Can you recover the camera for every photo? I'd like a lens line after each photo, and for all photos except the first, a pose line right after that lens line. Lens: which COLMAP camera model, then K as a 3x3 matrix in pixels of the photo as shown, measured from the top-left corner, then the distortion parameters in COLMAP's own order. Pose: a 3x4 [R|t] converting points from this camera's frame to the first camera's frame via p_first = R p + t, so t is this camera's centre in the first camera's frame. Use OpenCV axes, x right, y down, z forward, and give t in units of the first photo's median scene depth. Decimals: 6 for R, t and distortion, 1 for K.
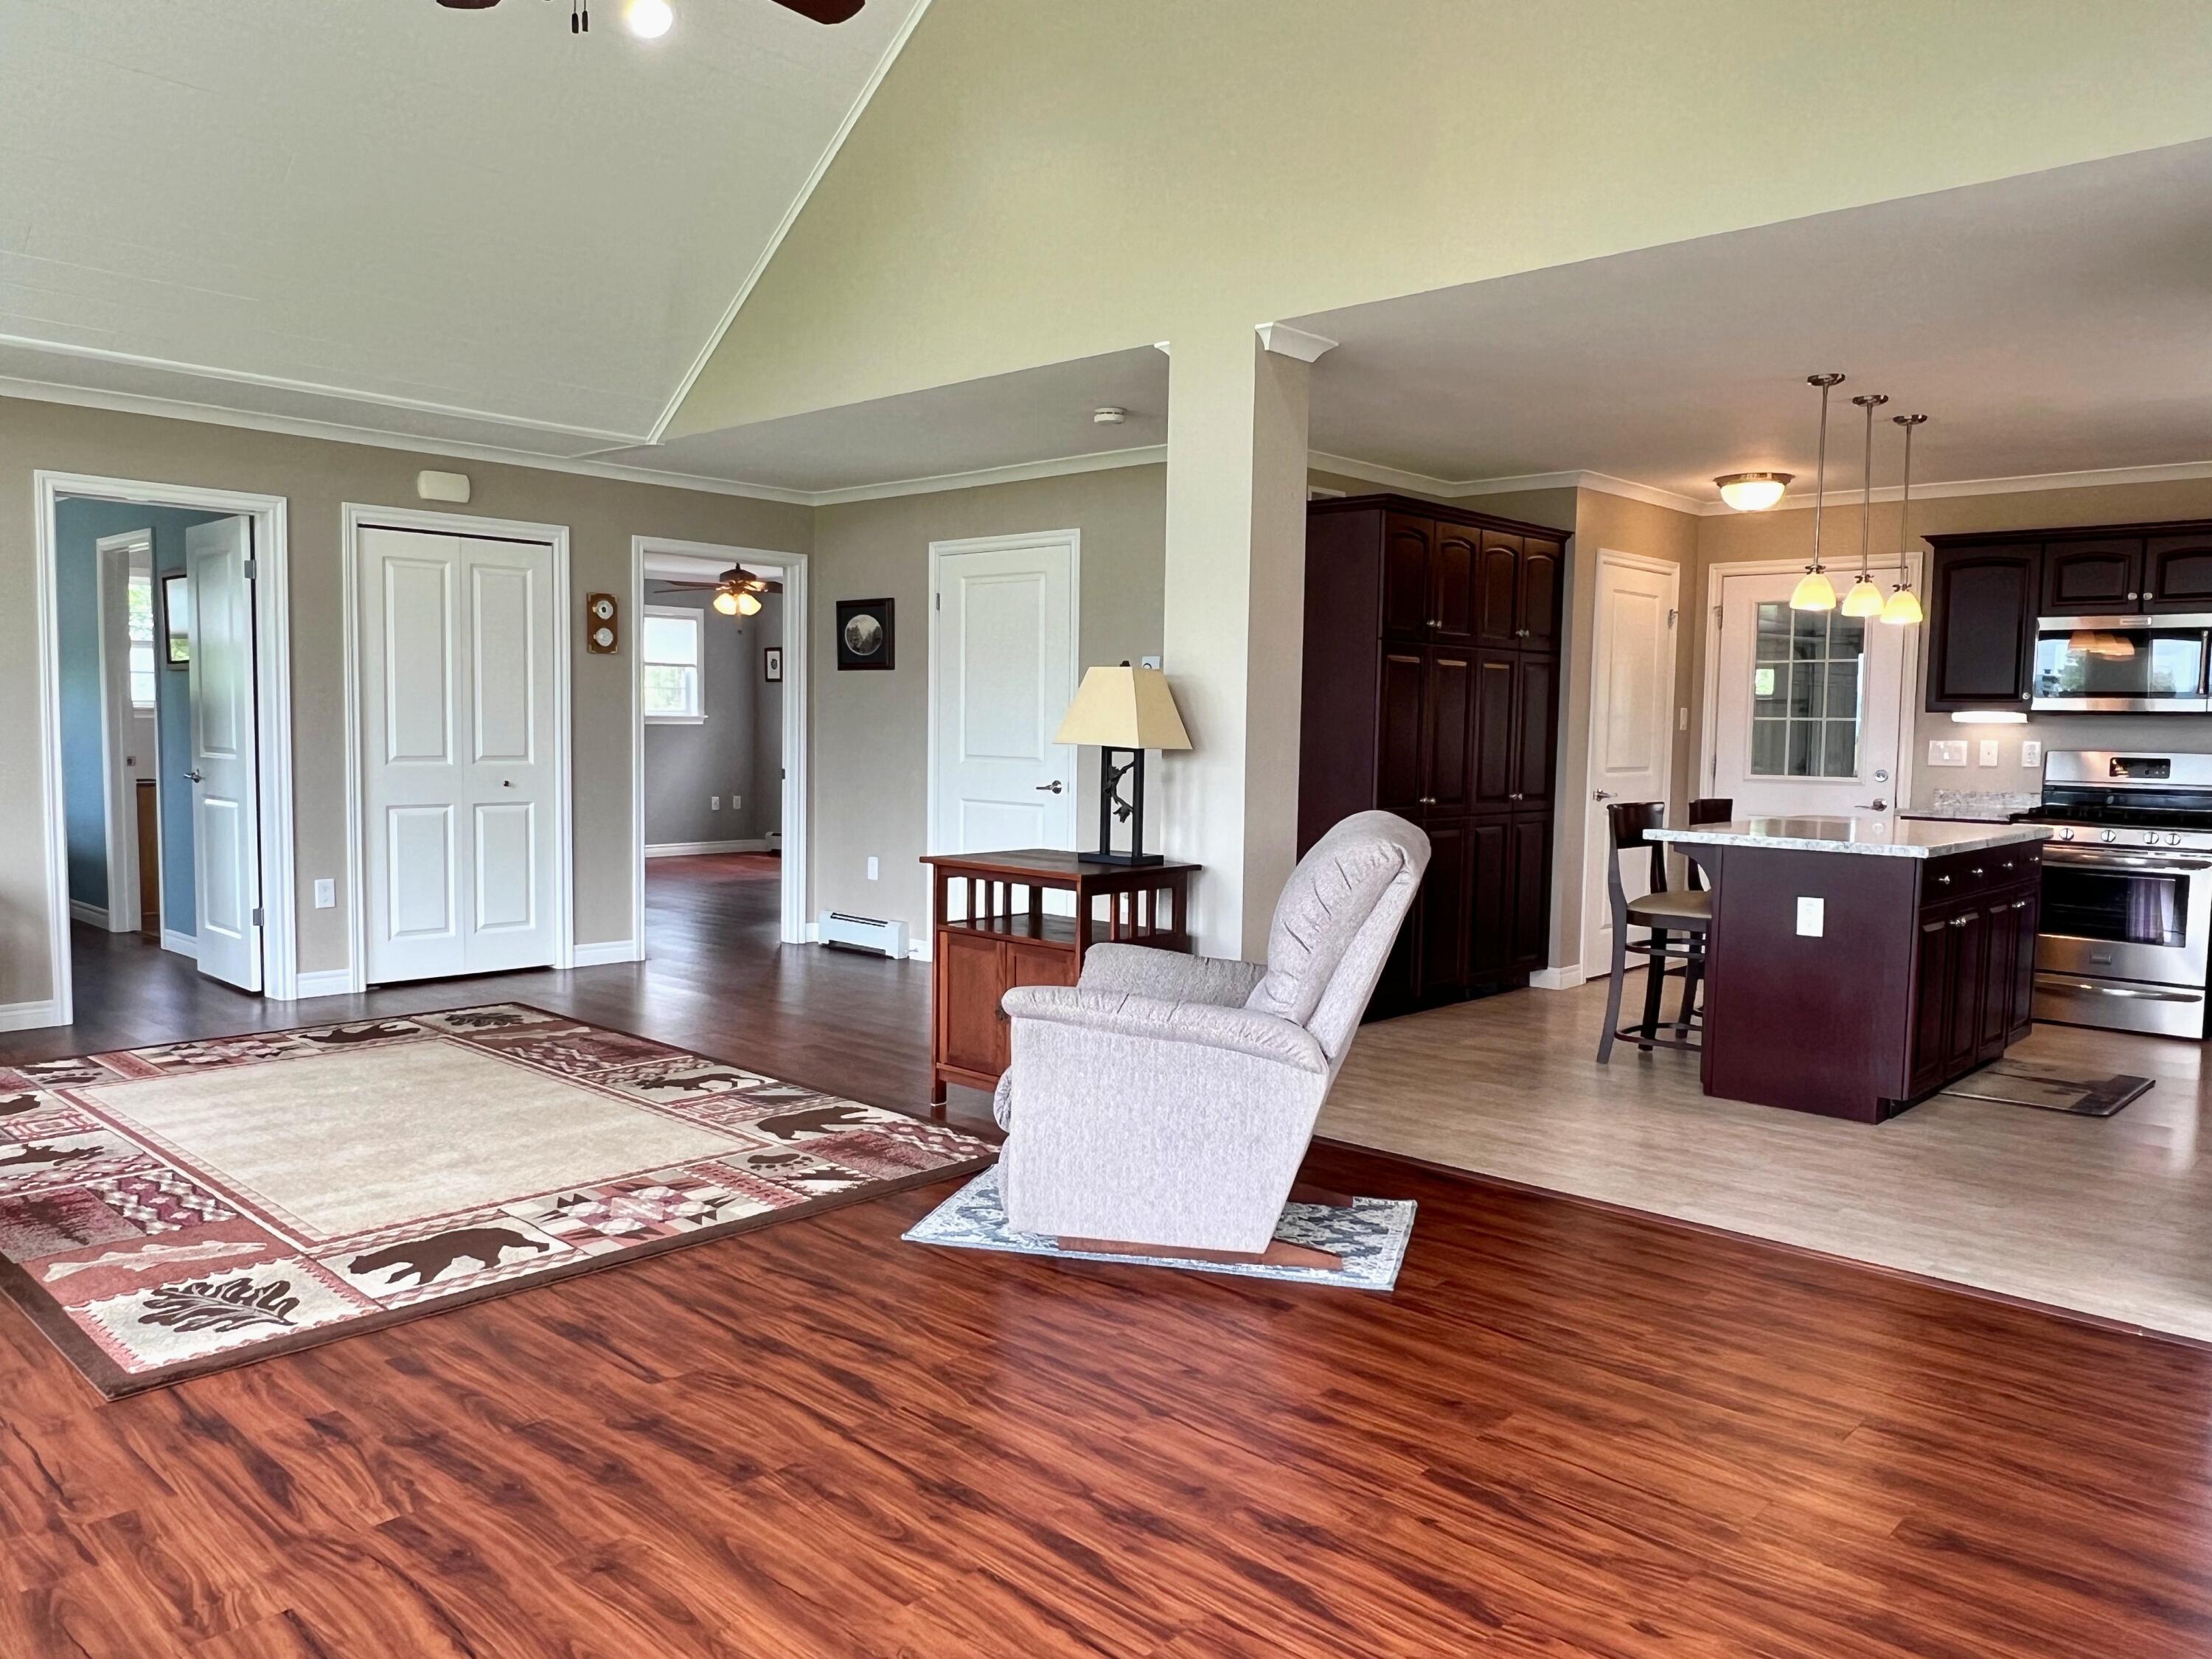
lens RADIAL K [[1586.0, 0, 1106.0], [0, 1586.0, 829.5], [0, 0, 1]] dist [-0.015120, -0.006640]
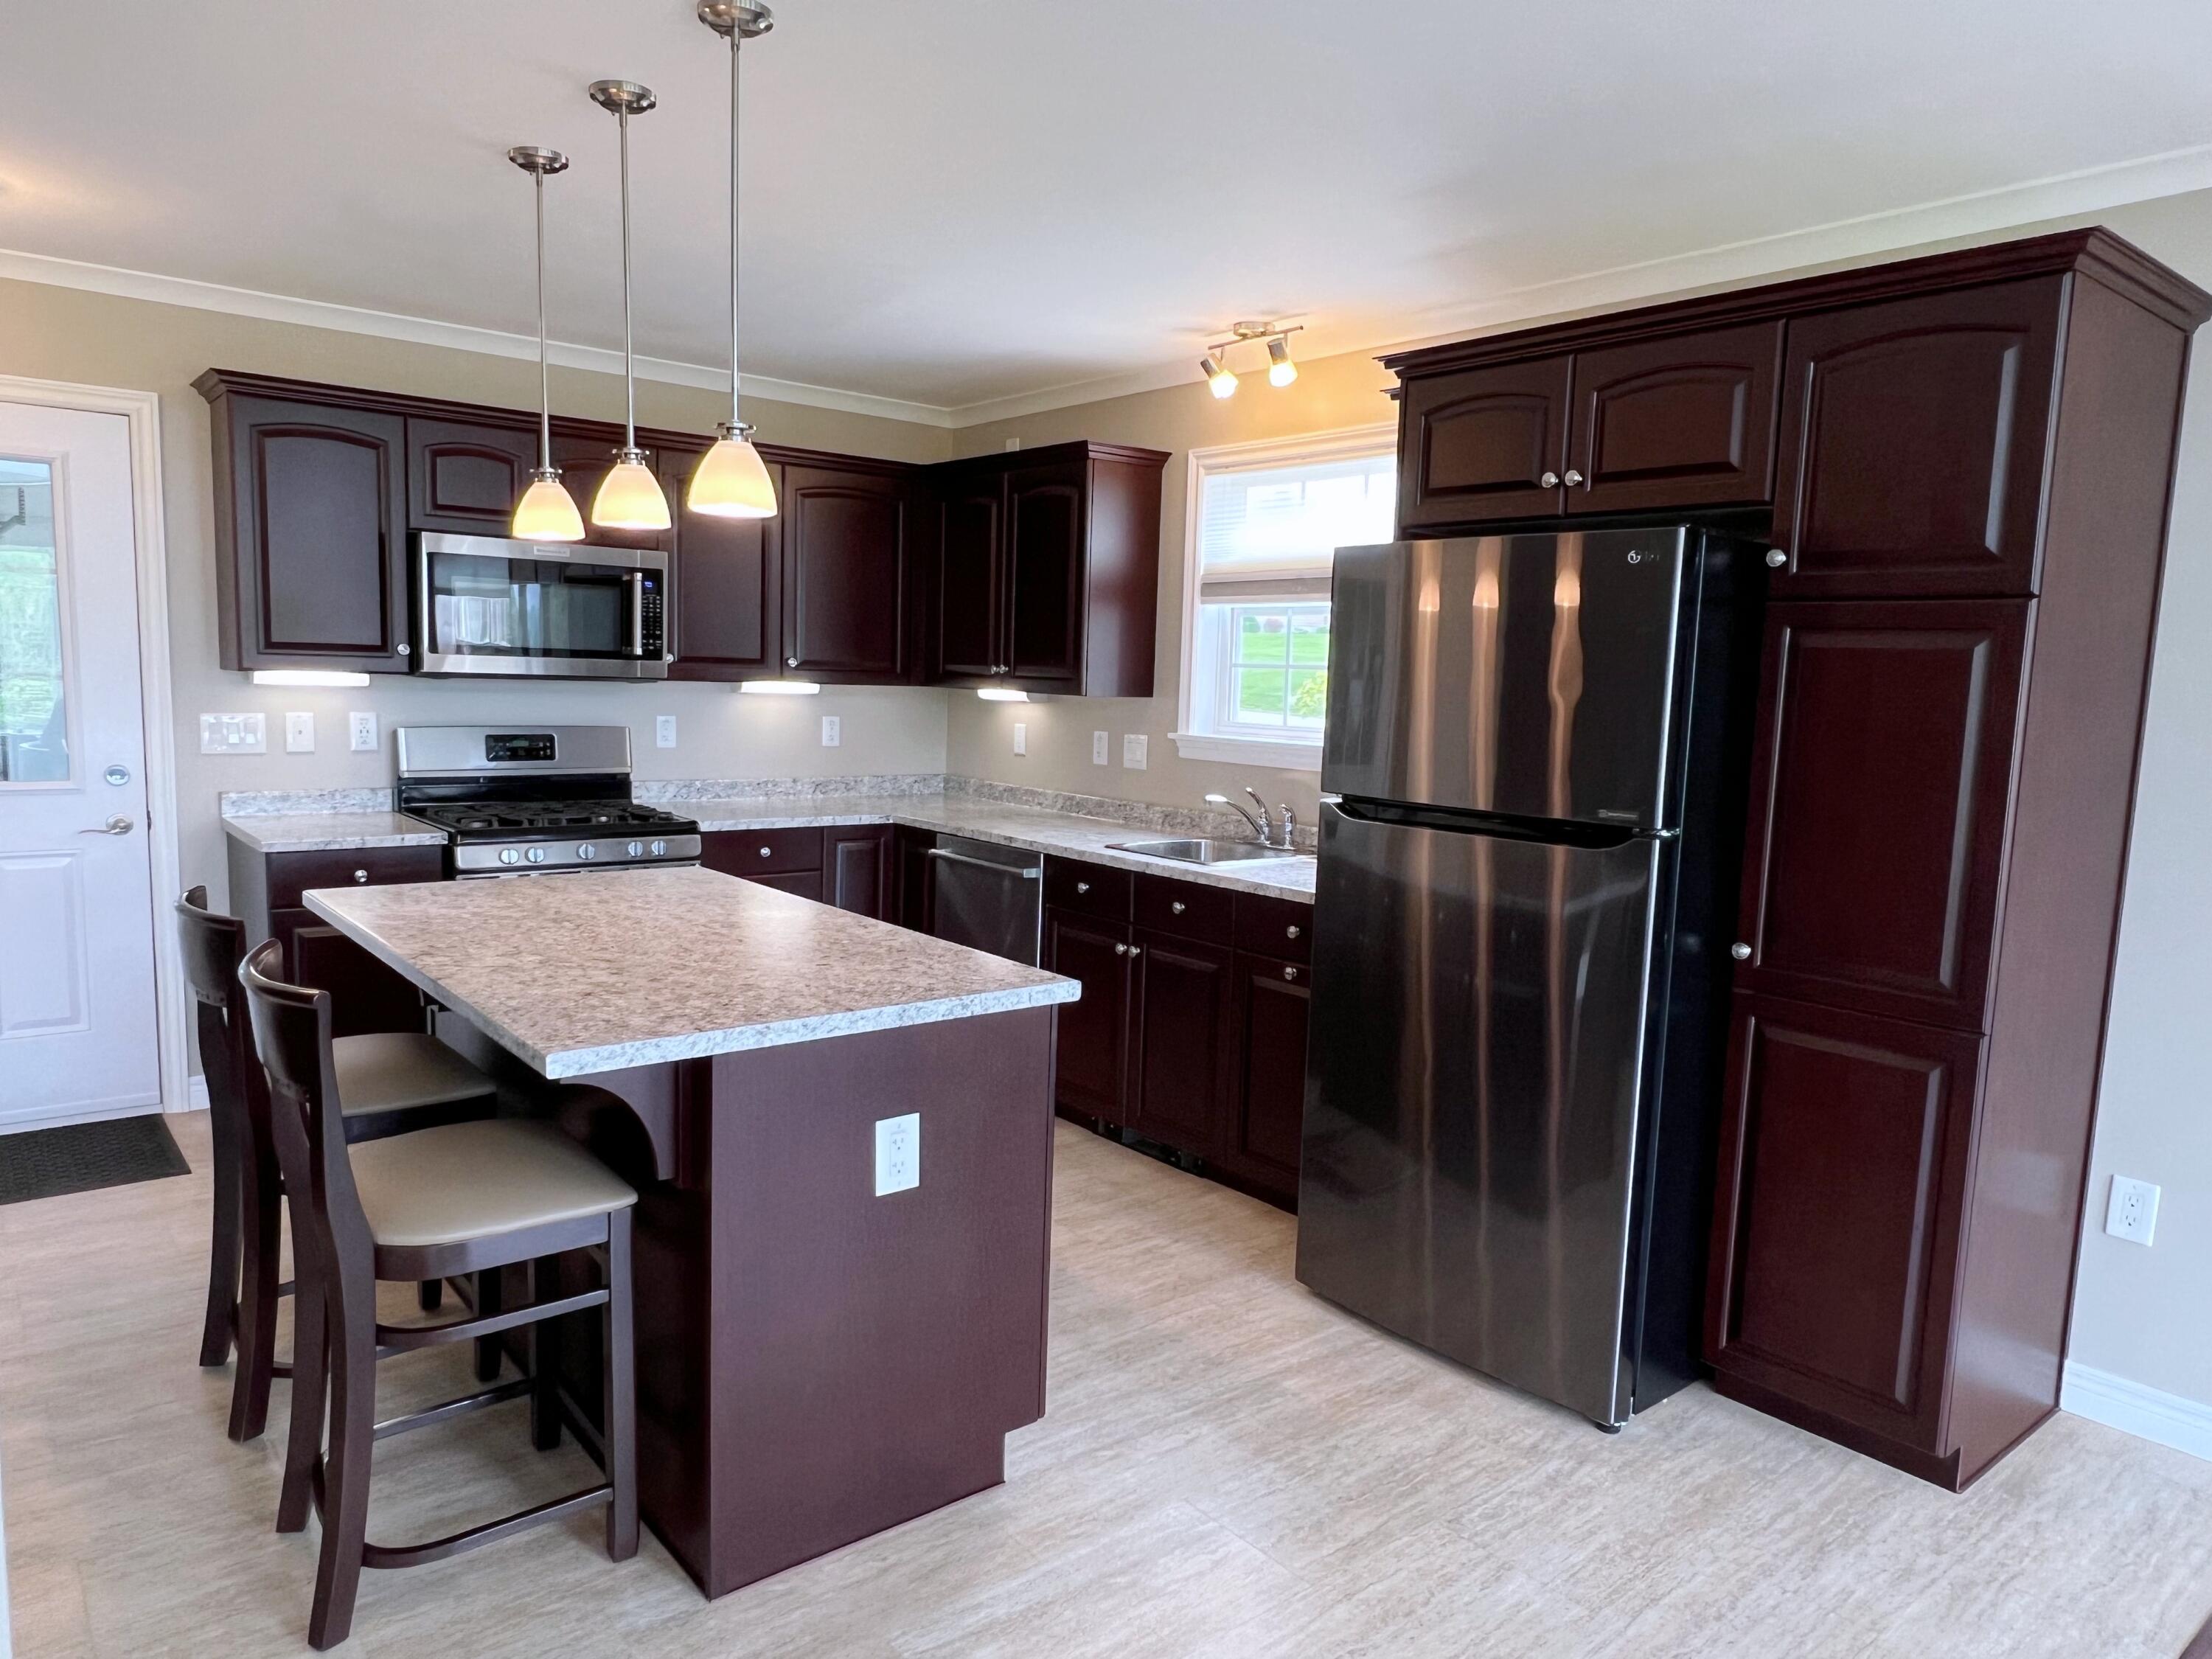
lens RADIAL K [[1438.9, 0, 1106.0], [0, 1438.9, 829.5], [0, 0, 1]] dist [-0.000357, 0.000131]
pose [[0.134765, -0.122890, 0.983228, 0.016210], [0.038624, 0.992177, 0.118715, -0.067770], [-0.990125, 0.021977, 0.138457, 0.604346]]
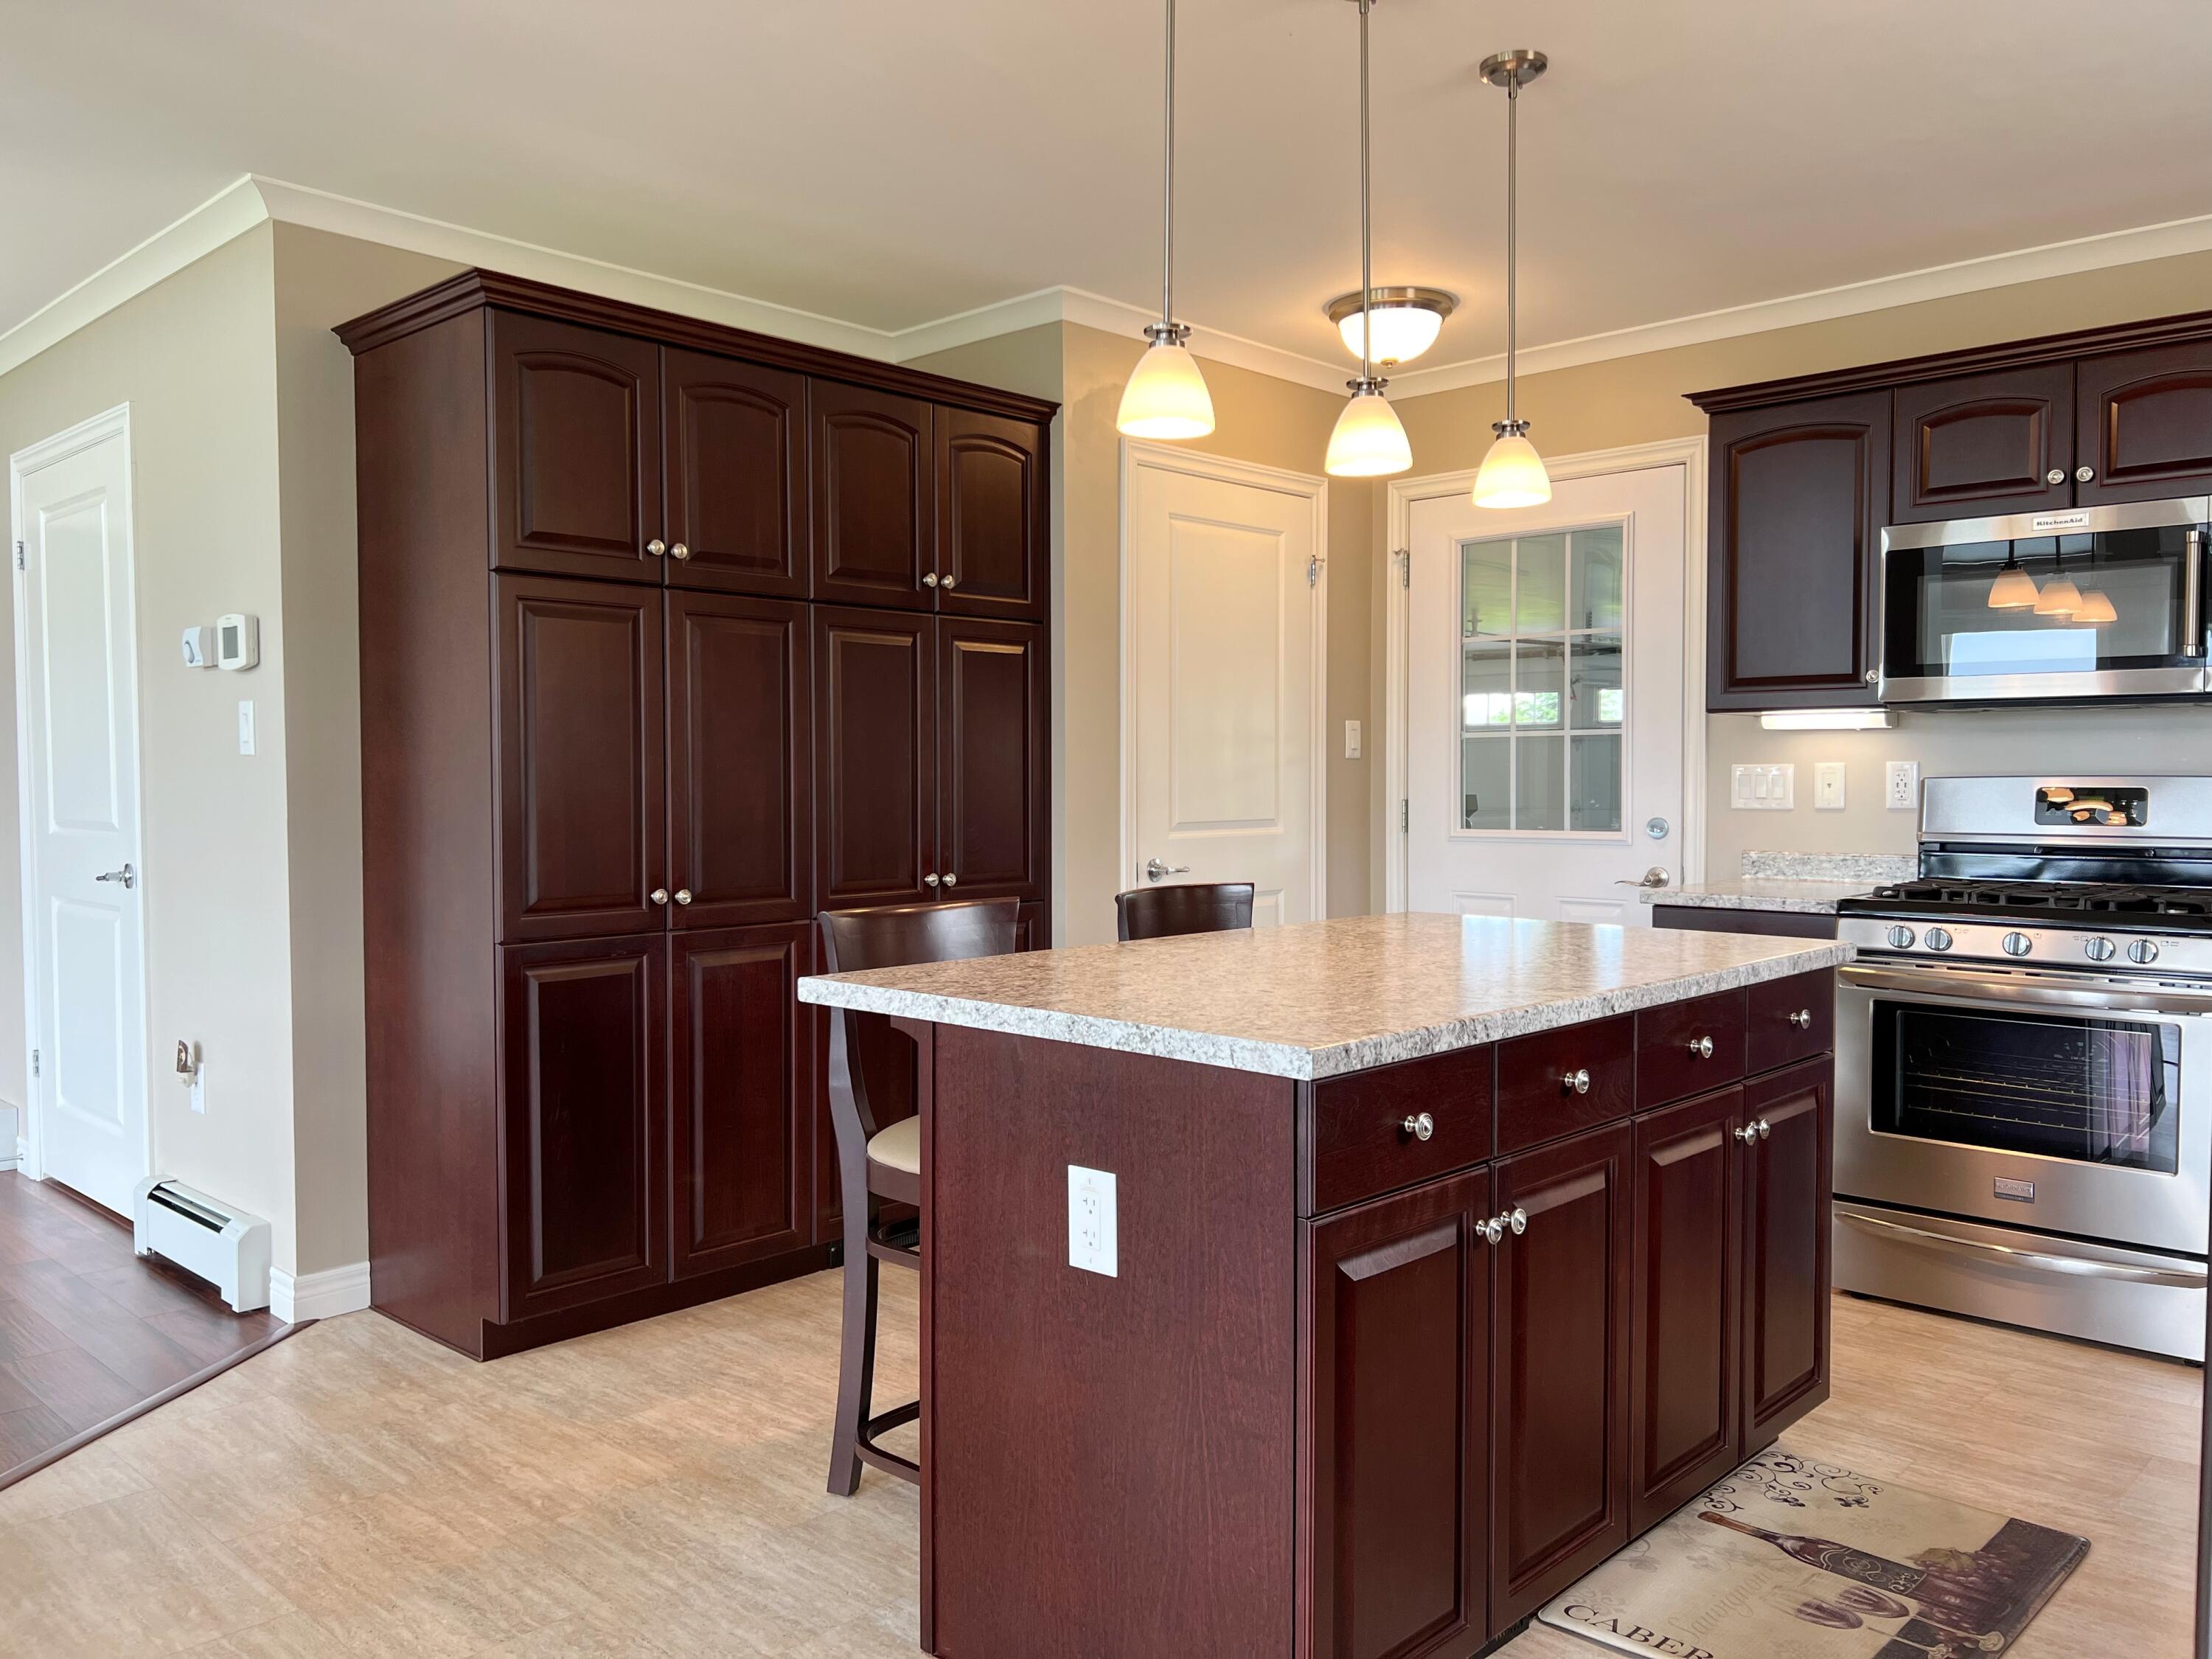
lens RADIAL K [[1681.7, 0, 1106.0], [0, 1681.7, 829.5], [0, 0, 1]] dist [0.051387, -0.121264]
pose [[0.999845, -0.017343, -0.003066, 0.313544], [0.017226, 0.999239, -0.034997, -0.016576], [0.003671, 0.034939, 0.999383, 0.413952]]
